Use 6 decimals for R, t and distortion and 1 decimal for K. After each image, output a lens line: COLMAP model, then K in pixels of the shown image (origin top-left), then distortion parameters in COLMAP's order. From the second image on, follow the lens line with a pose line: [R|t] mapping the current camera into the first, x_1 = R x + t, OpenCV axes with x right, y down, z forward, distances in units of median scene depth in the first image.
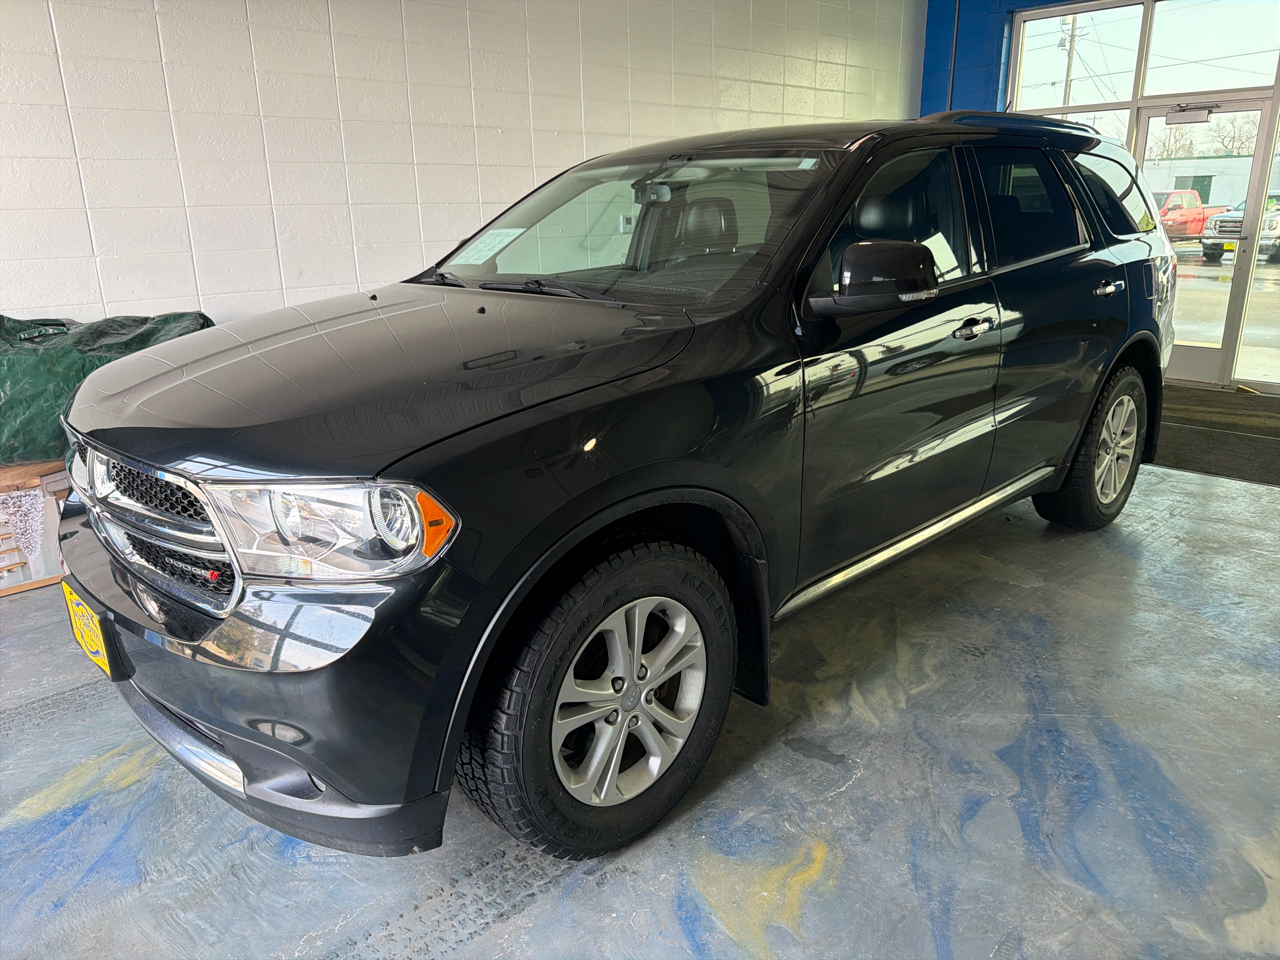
lens RADIAL K [[922.8, 0, 635.4], [0, 922.8, 482.7], [0, 0, 1]] dist [-0.002325, -0.007163]
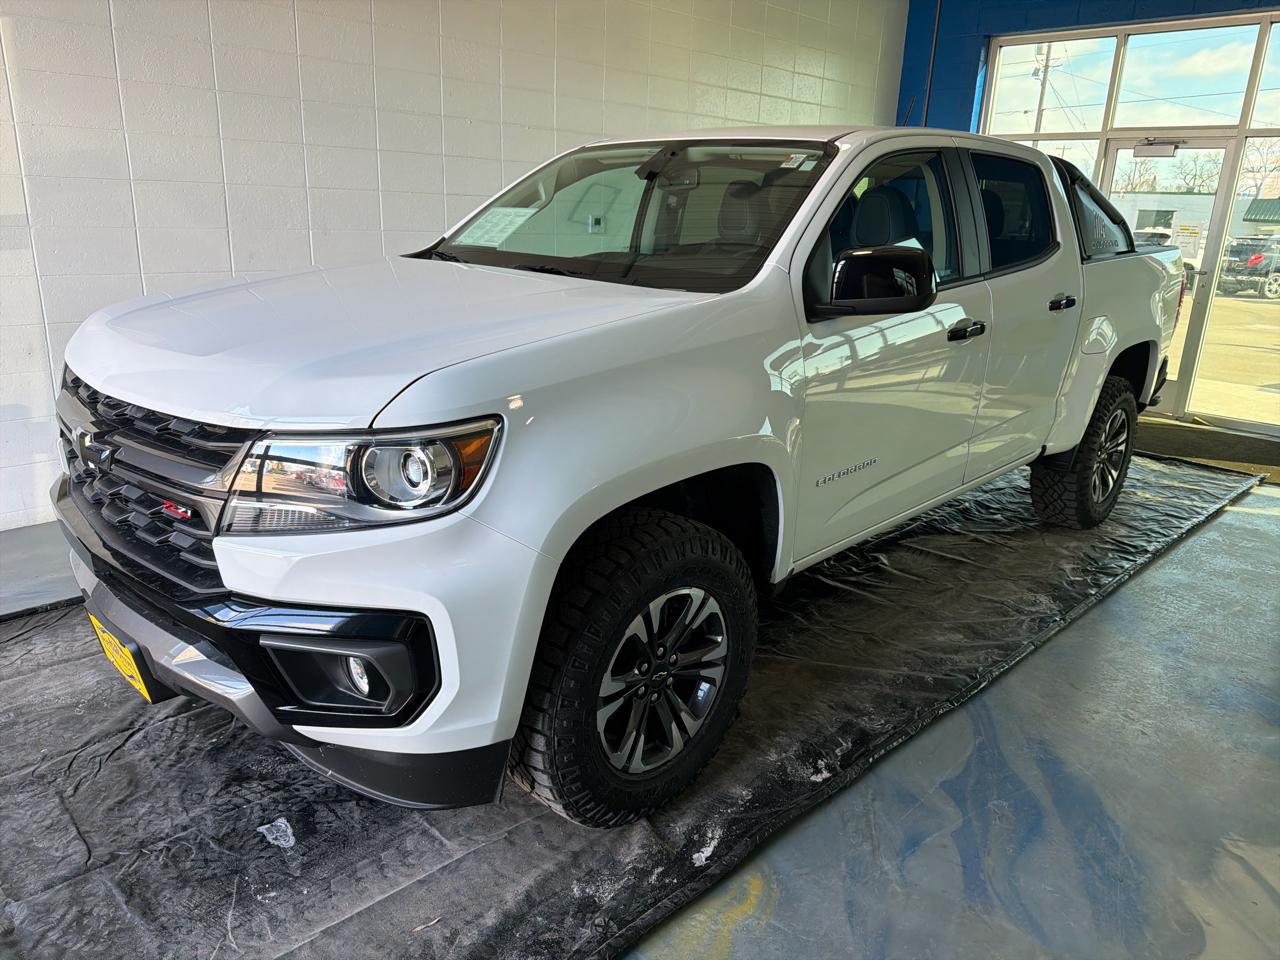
lens RADIAL K [[922.8, 0, 643.7], [0, 922.8, 484.0], [0, 0, 1]] dist [-0.002325, -0.007163]
pose [[0.997892, 0.043786, 0.047897, 0.014688], [-0.043695, 0.999041, -0.002936, -0.008297], [-0.047980, 0.000837, 0.998848, 0.033852]]
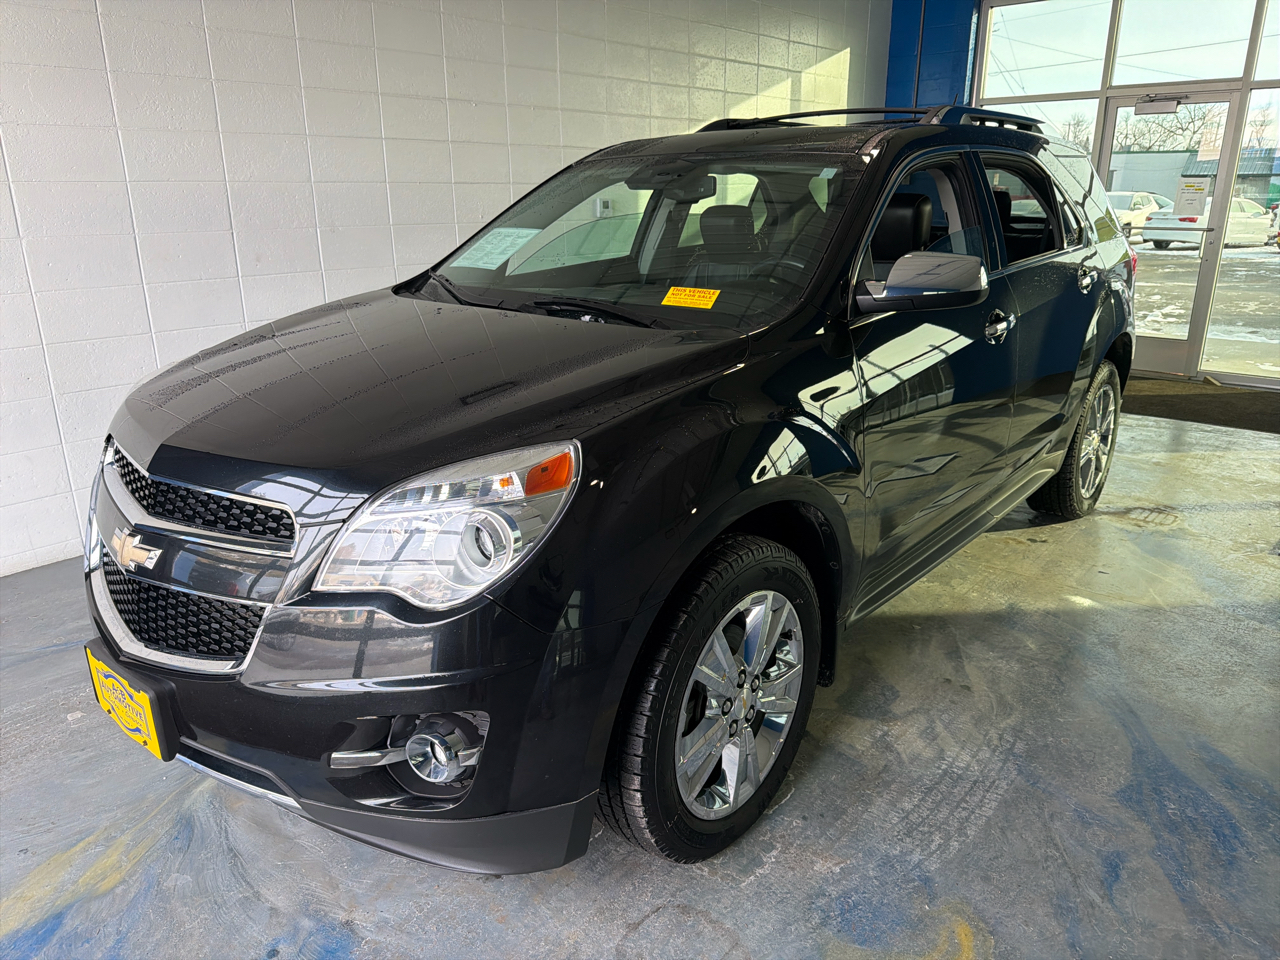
lens RADIAL K [[922.8, 0, 638.8], [0, 922.8, 482.2], [0, 0, 1]] dist [-0.002325, -0.007163]
pose [[0.995772, -0.015654, 0.090513, -0.132322], [0.014640, 0.999823, 0.011855, -0.028223], [-0.090683, -0.010480, 0.995825, 0.129923]]
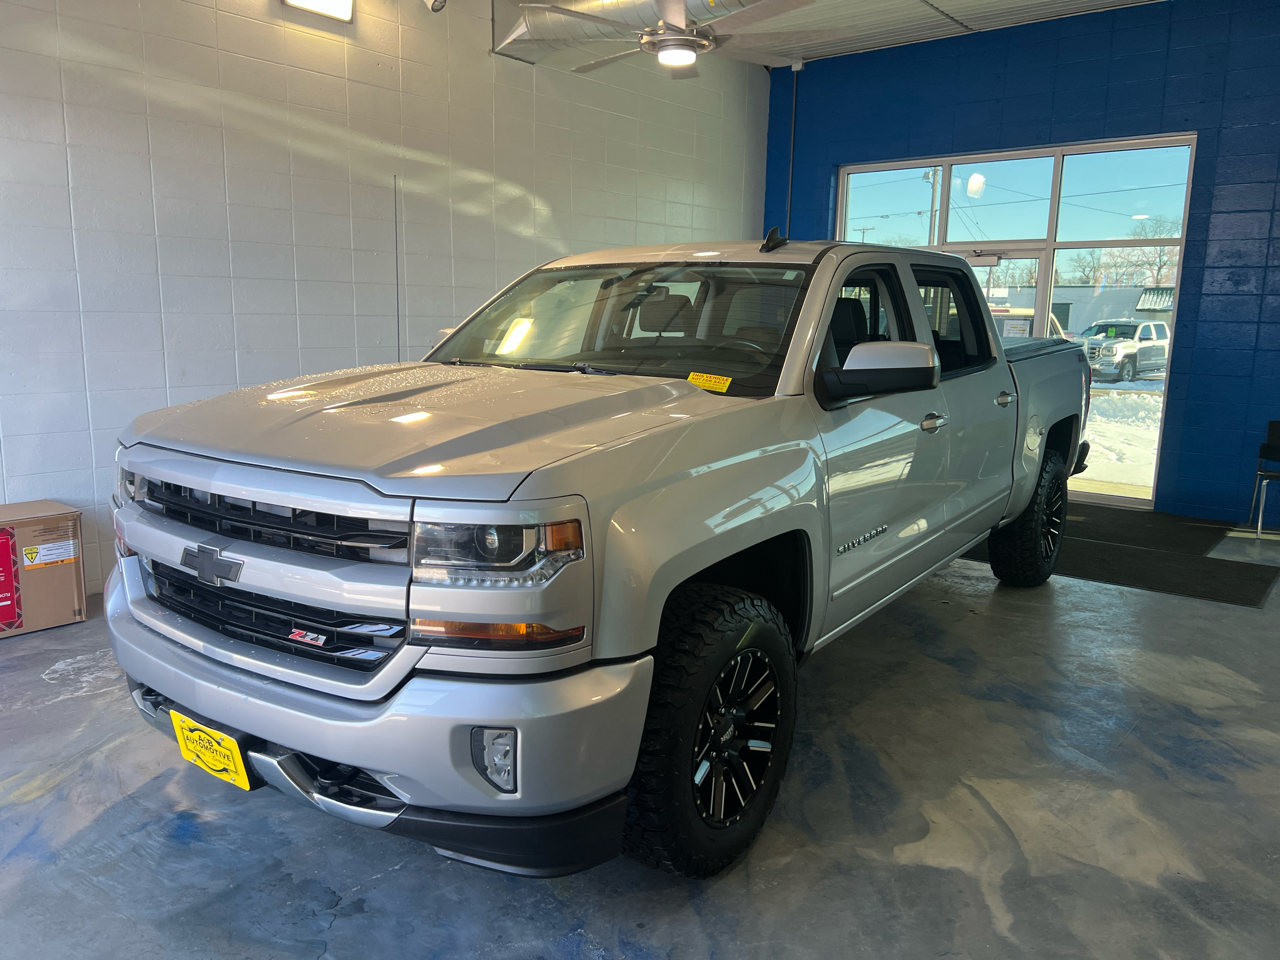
lens RADIAL K [[984.8, 0, 639.3], [0, 984.8, 477.7], [0, 0, 1]] dist [0.021899, -0.016640]
pose [[0.991892, 0.013134, 0.126400, 0.041708], [0.003109, 0.991839, -0.127456, 0.074168], [-0.127042, 0.126815, 0.983757, -0.332031]]
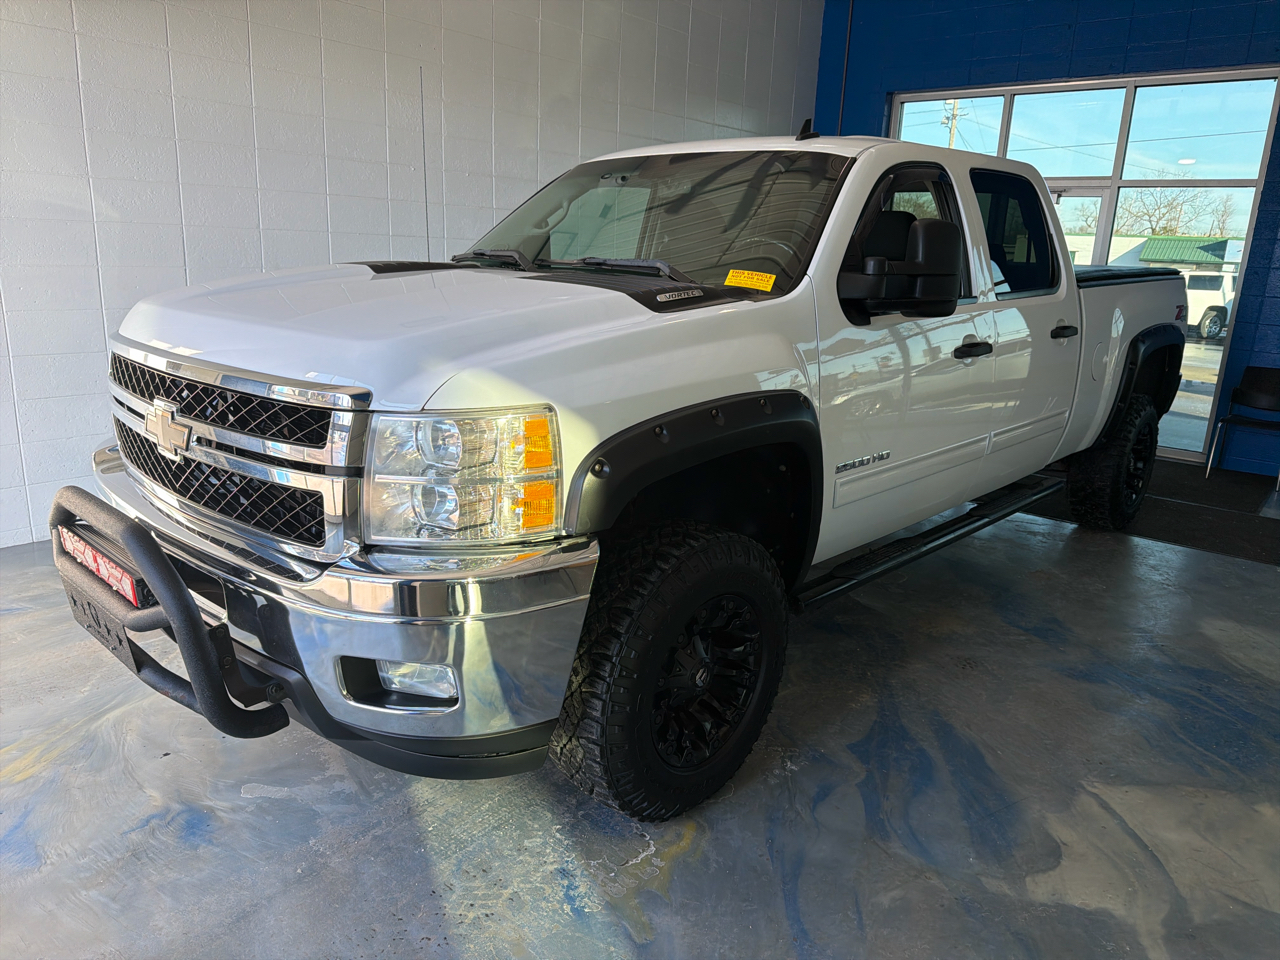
lens RADIAL K [[922.8, 0, 640.9], [0, 922.8, 481.8], [0, 0, 1]] dist [-0.002325, -0.007163]
pose [[0.992623, 0.031958, 0.116956, -0.001953], [-0.026690, 0.998569, -0.046339, 0.024630], [-0.118270, 0.042876, 0.992055, -0.090240]]
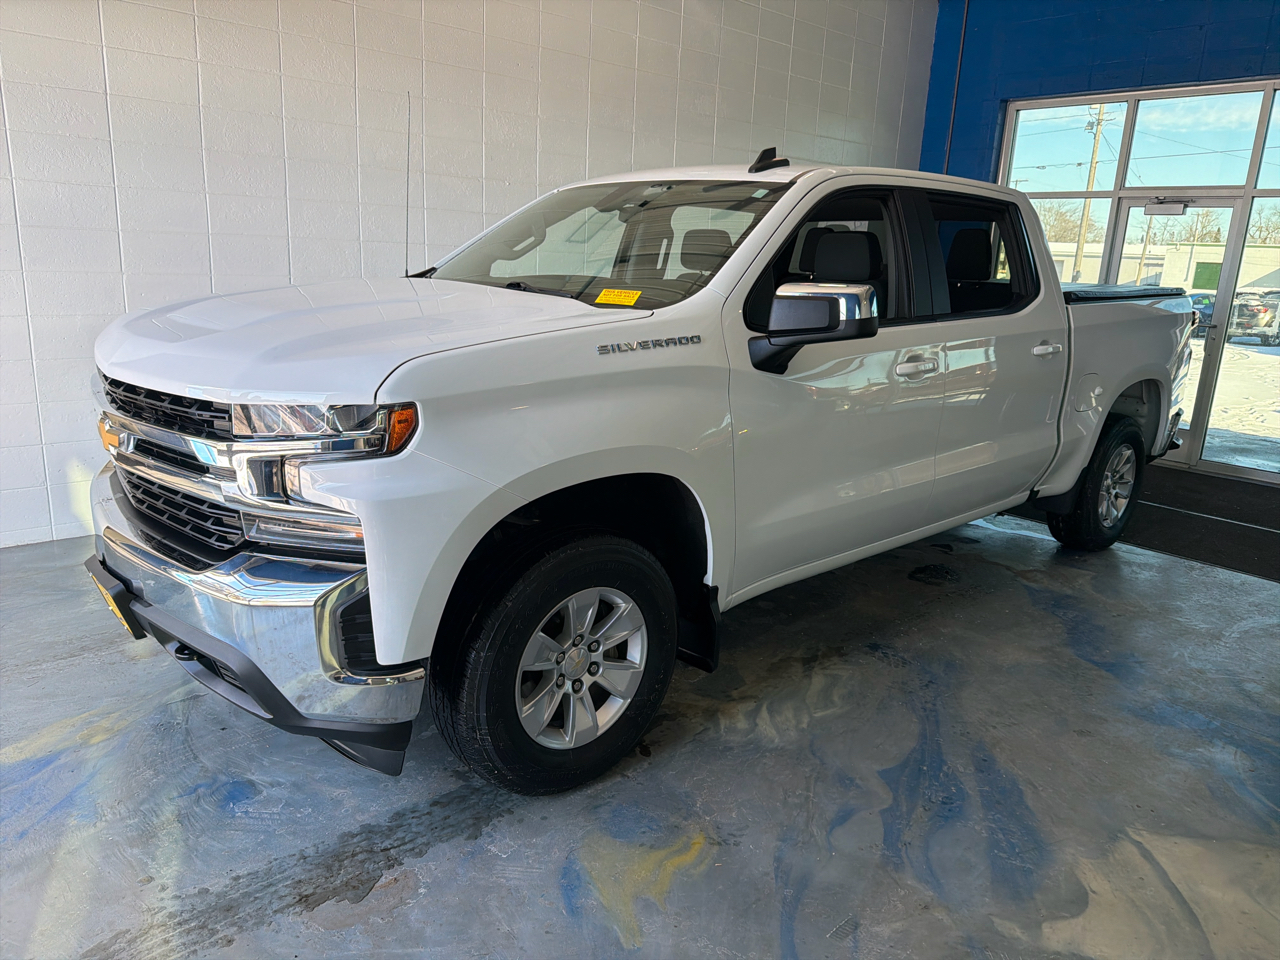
lens RADIAL K [[922.8, 0, 635.6], [0, 922.8, 477.7], [0, 0, 1]] dist [-0.002325, -0.007163]
pose [[0.997425, 0.069644, -0.017100, 0.084367], [-0.070465, 0.996089, -0.053307, 0.018702], [0.013321, 0.054374, 0.998432, -0.108006]]
